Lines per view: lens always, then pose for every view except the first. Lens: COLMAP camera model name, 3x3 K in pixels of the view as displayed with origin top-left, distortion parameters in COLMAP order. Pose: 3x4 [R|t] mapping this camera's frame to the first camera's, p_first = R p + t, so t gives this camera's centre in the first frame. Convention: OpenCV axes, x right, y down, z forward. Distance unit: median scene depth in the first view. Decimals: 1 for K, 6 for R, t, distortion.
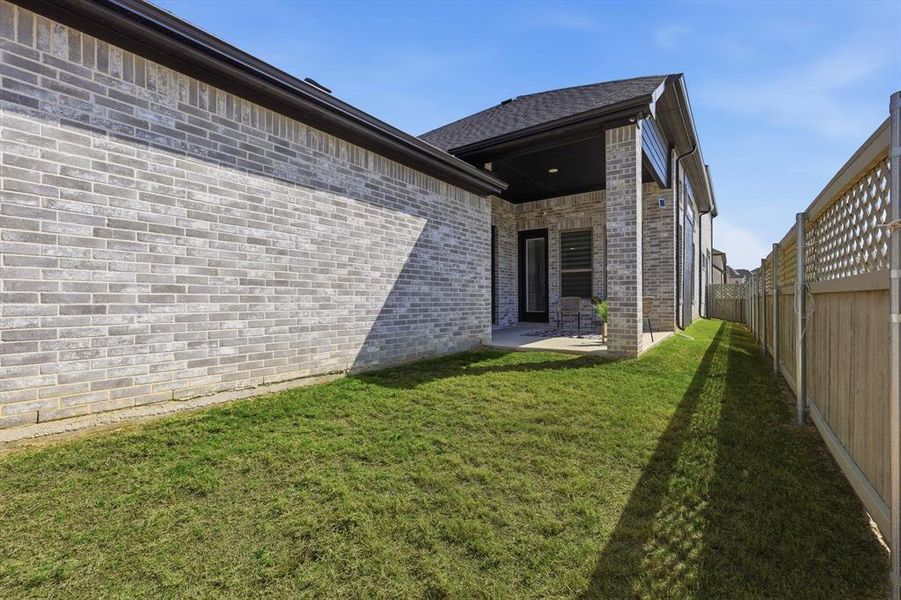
lens RADIAL K [[394.5, 0, 447.3], [0, 394.5, 300.7], [0, 0, 1]] dist [0.001201, -0.000079]
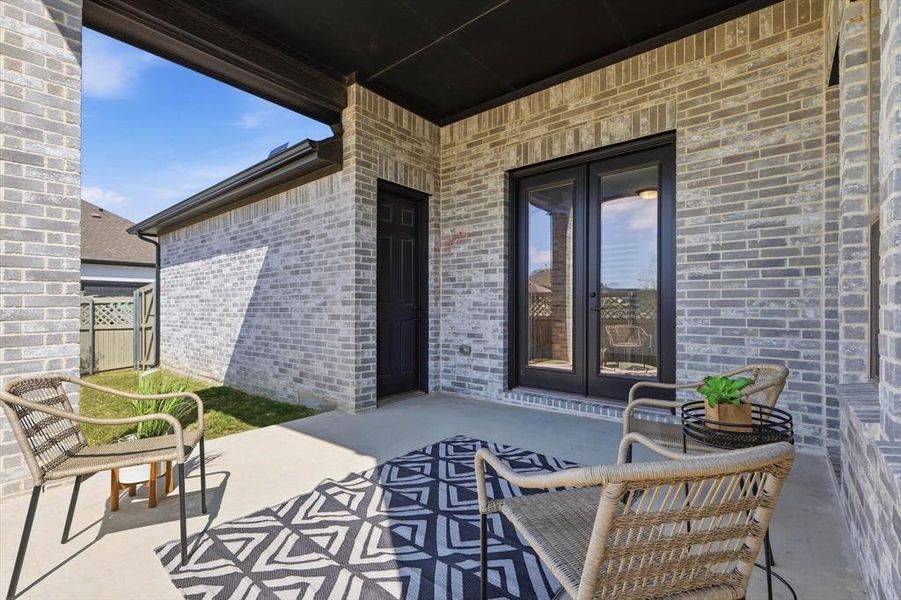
lens RADIAL K [[397.8, 0, 451.8], [0, 397.8, 302.3], [0, 0, 1]] dist [0.006407, -0.000401]
pose [[-0.054865, -0.004198, -0.998485, 1.032177], [0.009819, 0.999941, -0.004744, -0.079459], [0.998446, -0.010065, -0.054820, 1.786738]]
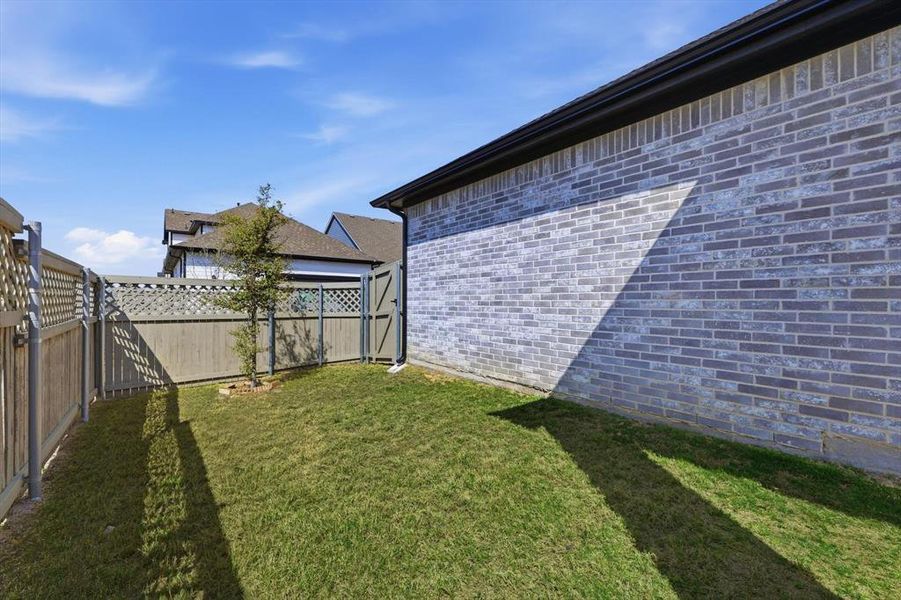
lens RADIAL K [[394.5, 0, 447.3], [0, 394.5, 300.7], [0, 0, 1]] dist [0.001201, -0.000079]
pose [[-0.299863, 0.000115, -0.953982, 0.710125], [0.002406, 0.999997, -0.000636, -0.043221], [0.953979, -0.002486, -0.299863, 1.004178]]
